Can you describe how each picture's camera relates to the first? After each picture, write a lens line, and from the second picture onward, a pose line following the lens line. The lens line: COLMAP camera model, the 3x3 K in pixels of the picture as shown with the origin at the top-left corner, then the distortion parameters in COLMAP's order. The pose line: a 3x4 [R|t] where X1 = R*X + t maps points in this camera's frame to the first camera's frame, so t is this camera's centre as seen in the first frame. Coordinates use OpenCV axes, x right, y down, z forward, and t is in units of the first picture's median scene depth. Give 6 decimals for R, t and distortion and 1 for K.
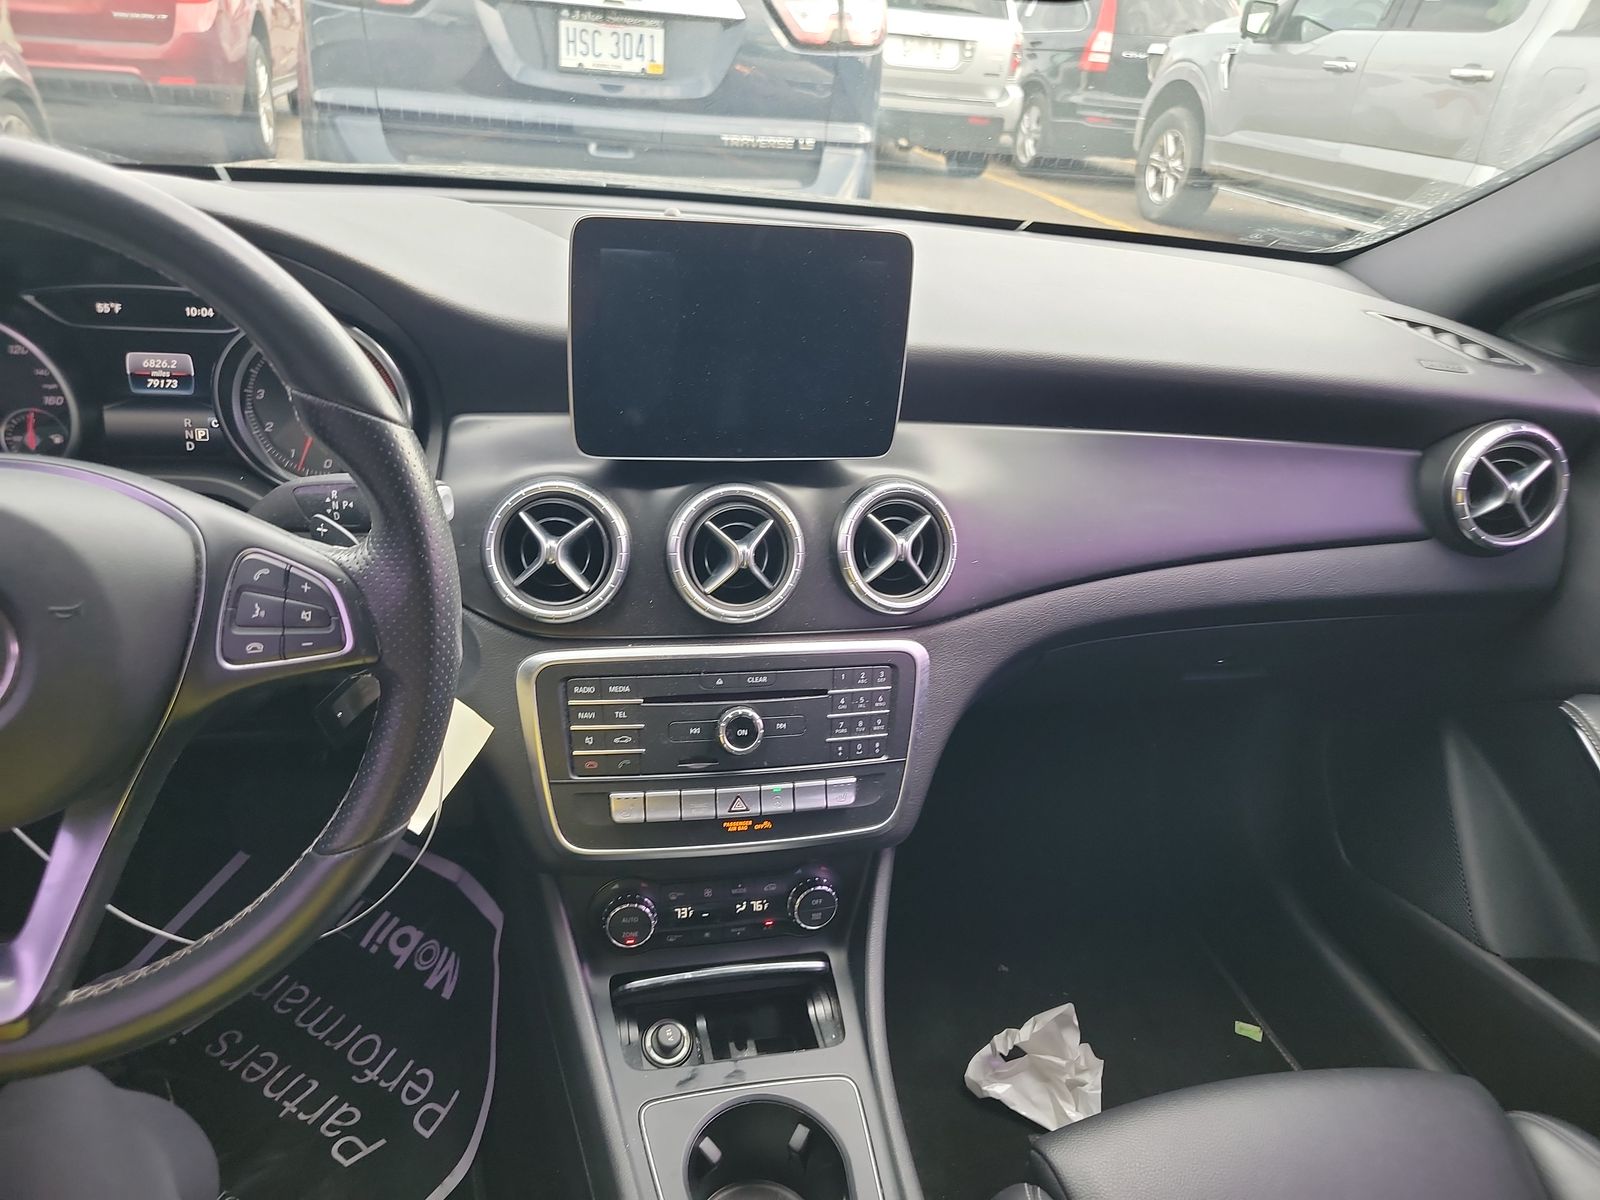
lens RADIAL K [[1130.1, 0, 795.5], [0, 1130.1, 591.3], [0, 0, 1]] dist [0.063872, -0.054458]
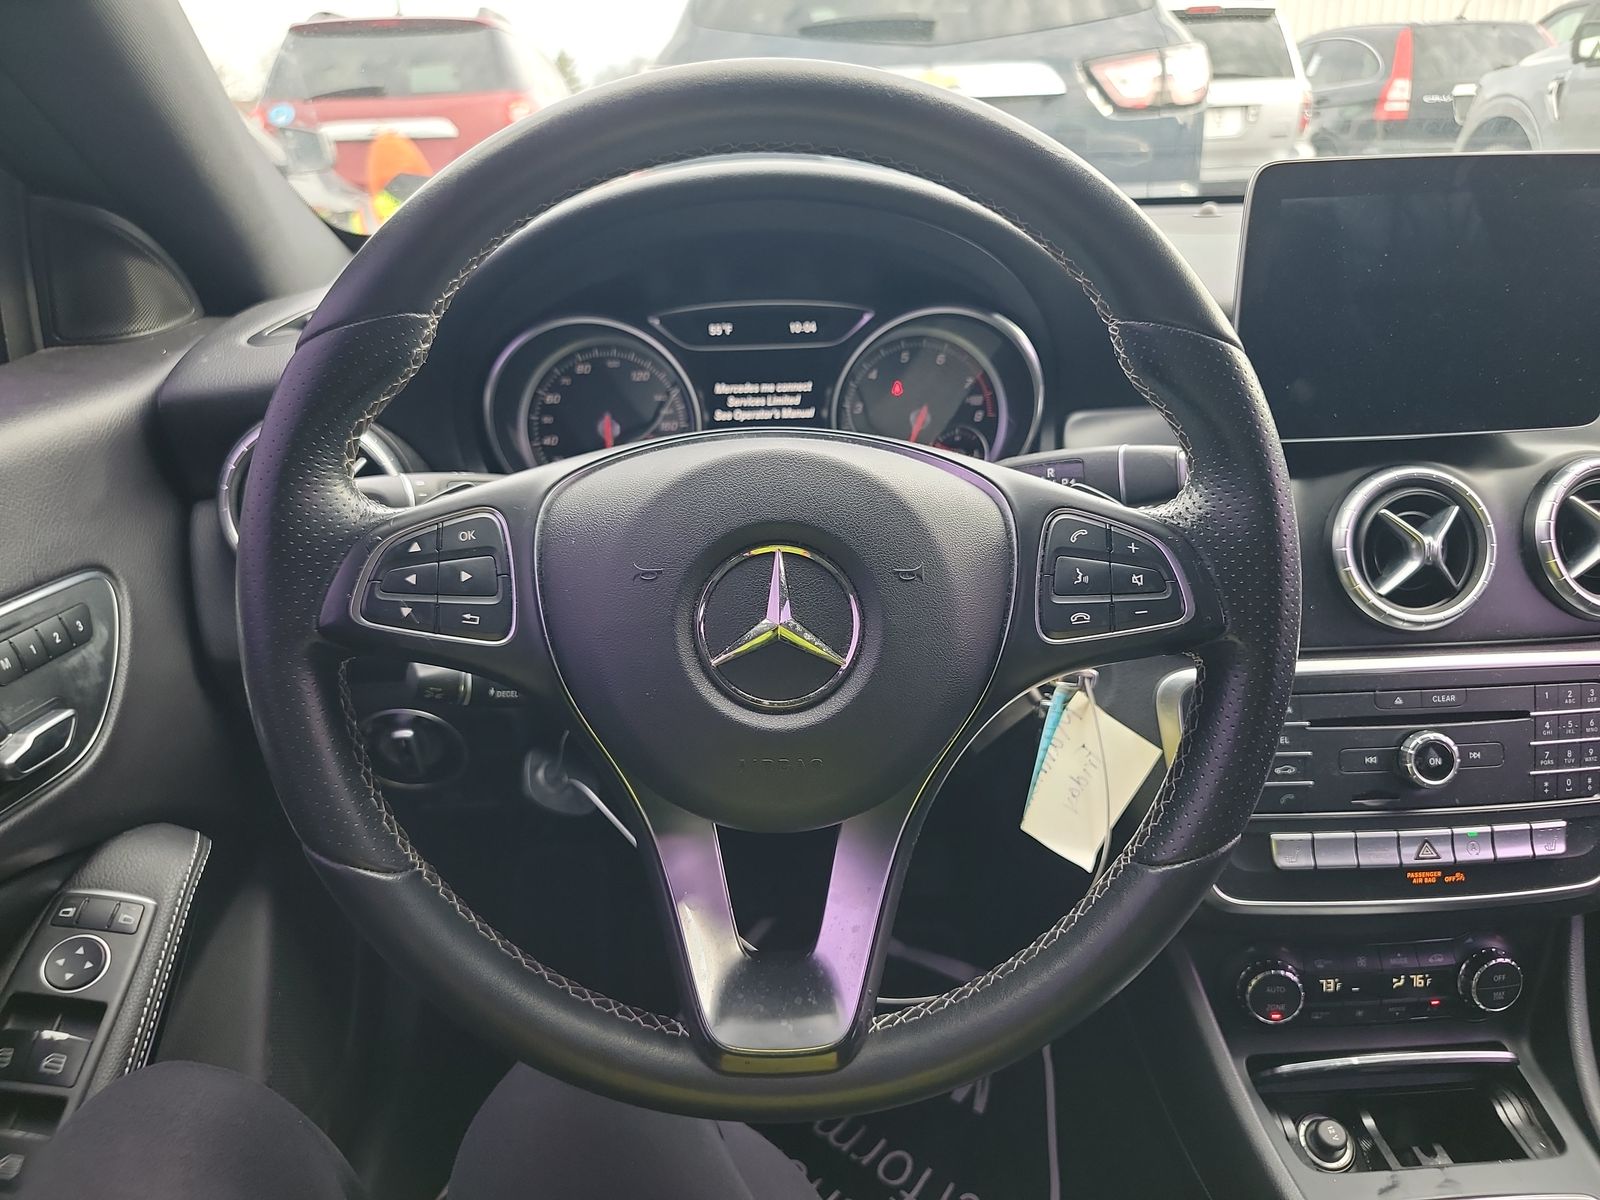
lens RADIAL K [[1130.1, 0, 801.8], [0, 1130.1, 605.0], [0, 0, 1]] dist [0.063872, -0.054458]
pose [[0.980107, -0.039670, -0.194463, -0.320242], [0.023845, 0.996260, -0.083056, 0.066170], [0.197031, 0.076767, 0.977387, 0.072398]]
